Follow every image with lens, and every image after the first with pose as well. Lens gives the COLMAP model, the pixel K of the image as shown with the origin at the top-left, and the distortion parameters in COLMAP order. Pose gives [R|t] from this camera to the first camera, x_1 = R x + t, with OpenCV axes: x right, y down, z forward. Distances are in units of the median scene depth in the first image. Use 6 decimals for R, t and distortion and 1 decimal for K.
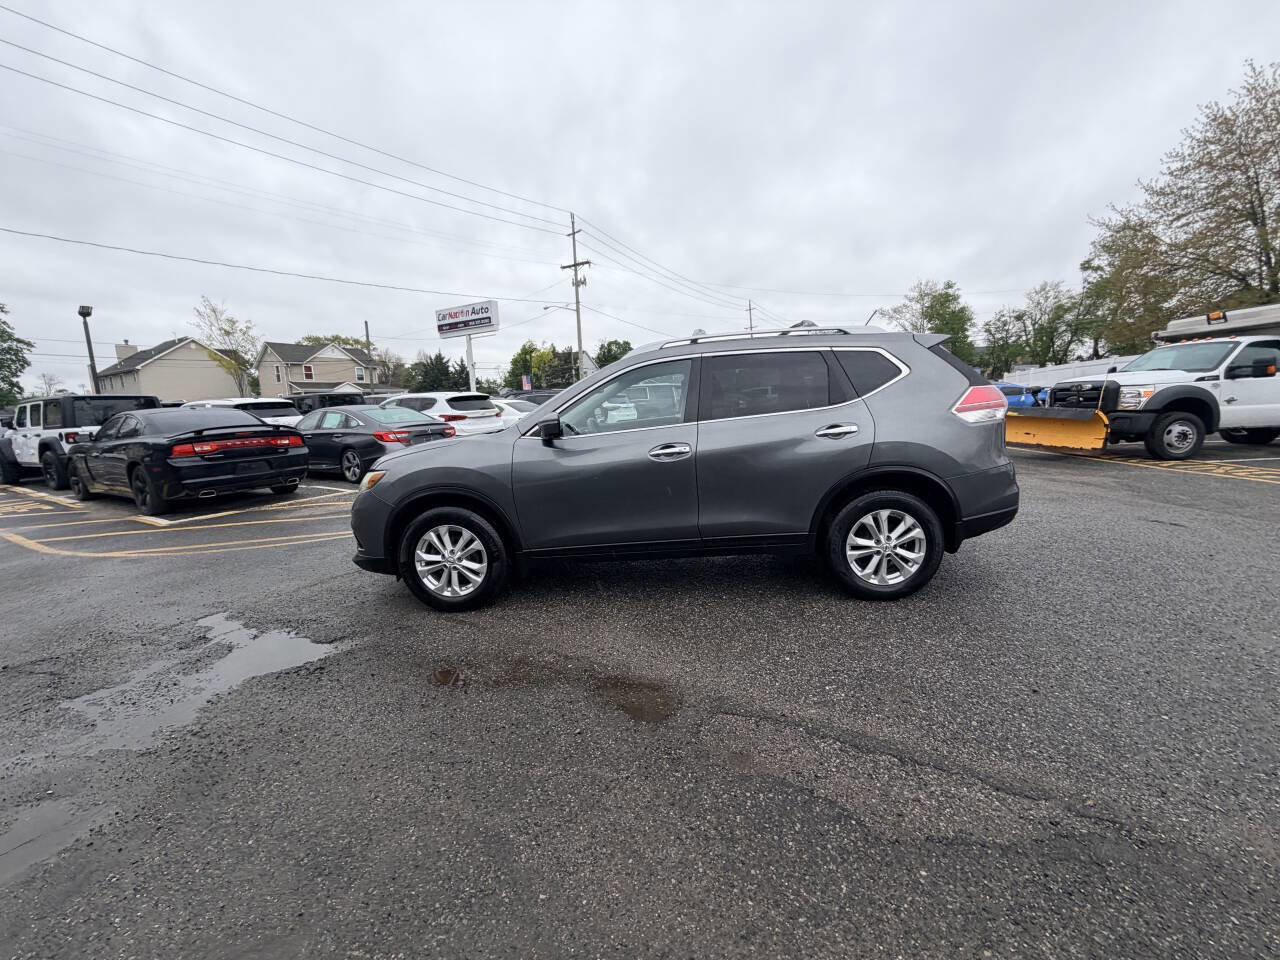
lens RADIAL K [[507.7, 0, 638.5], [0, 507.7, 477.6], [0, 0, 1]] dist [-0.000180, -0.000320]
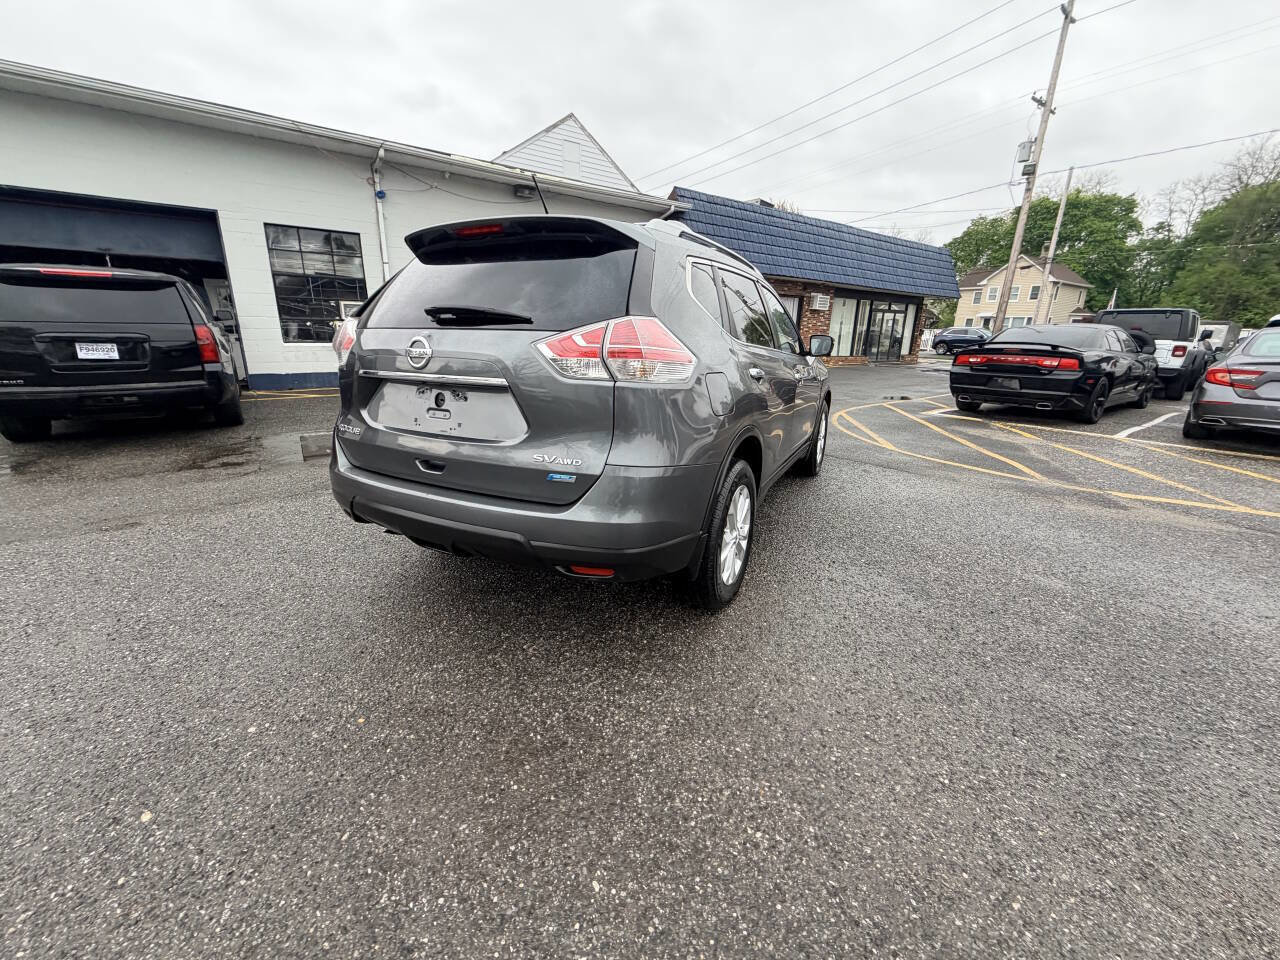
lens RADIAL K [[507.7, 0, 636.5], [0, 507.7, 478.9], [0, 0, 1]] dist [-0.000180, -0.000320]
pose [[-0.405959, 0.287029, -0.867647, 0.296584], [-0.131998, 0.921028, 0.366448, -0.069804], [0.904308, 0.263291, -0.336012, 0.405358]]
